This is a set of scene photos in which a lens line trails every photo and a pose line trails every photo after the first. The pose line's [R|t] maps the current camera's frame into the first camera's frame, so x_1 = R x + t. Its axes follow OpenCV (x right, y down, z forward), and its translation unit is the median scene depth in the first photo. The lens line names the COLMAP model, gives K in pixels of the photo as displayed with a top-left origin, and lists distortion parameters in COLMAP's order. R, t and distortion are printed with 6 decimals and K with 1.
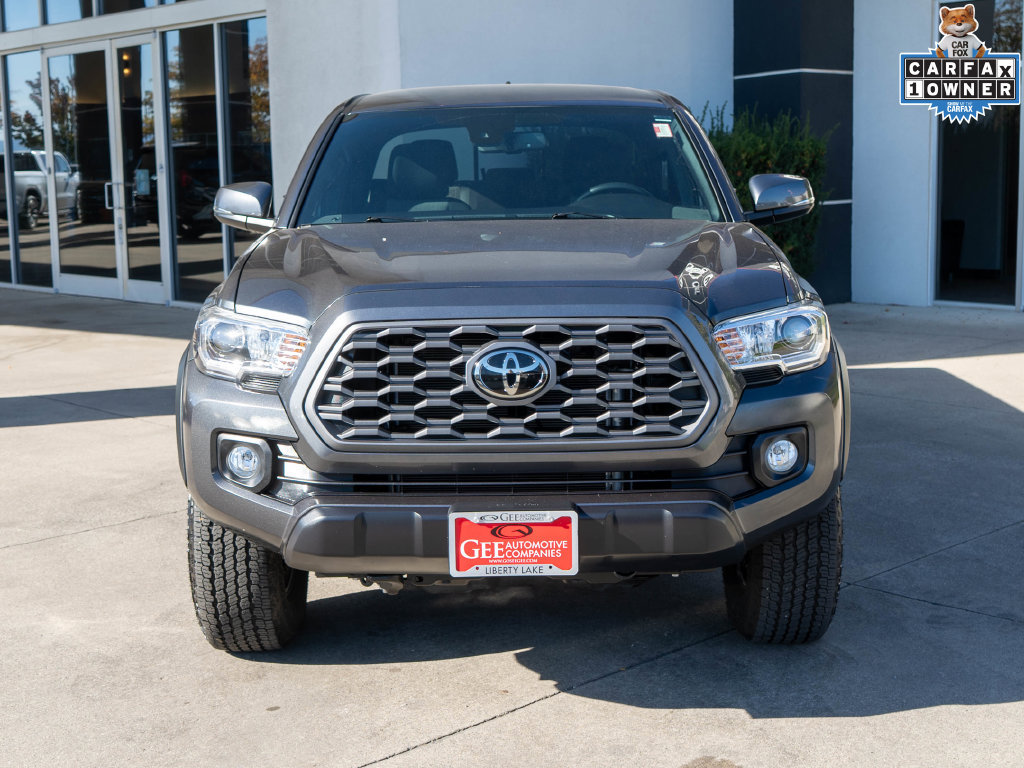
lens RADIAL K [[1430.6, 0, 511.9], [0, 1430.6, 349.6], [0, 0, 1]] dist [-0.006502, -0.017517]
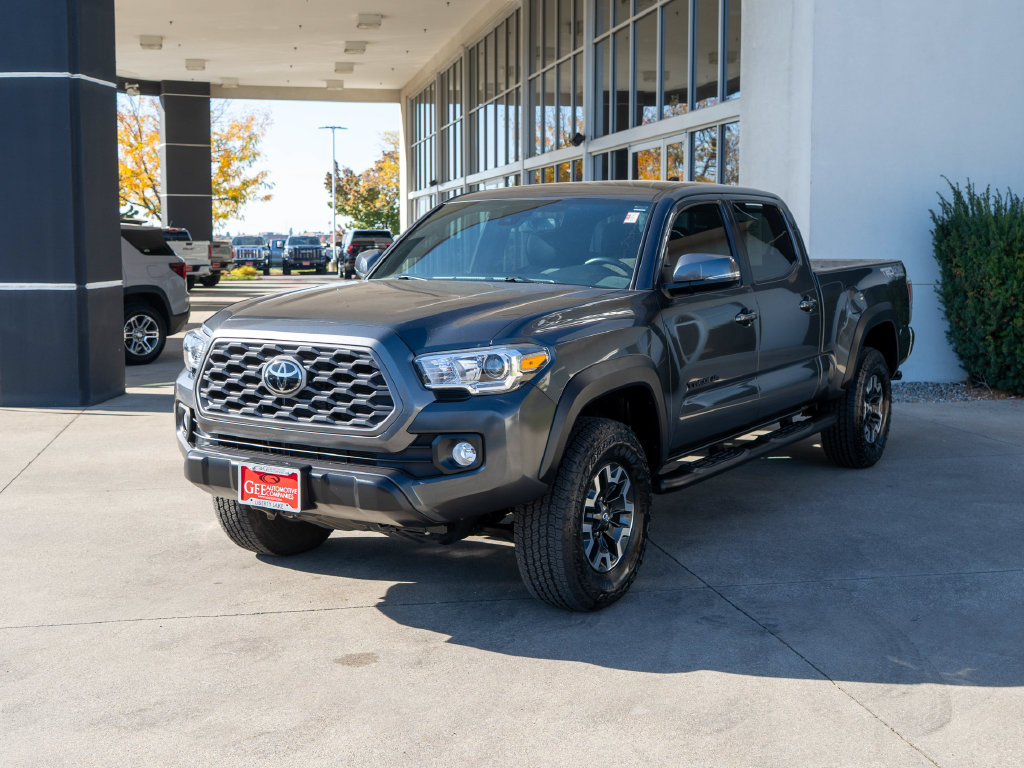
lens RADIAL K [[1236.1, 0, 511.1], [0, 1236.1, 355.1], [0, 0, 1]] dist [-0.012761, -0.004040]
pose [[0.855083, 0.068545, -0.513941, 0.880229], [-0.085374, 0.996307, -0.009165, -0.014821], [0.511415, 0.051713, 0.857777, -0.011463]]
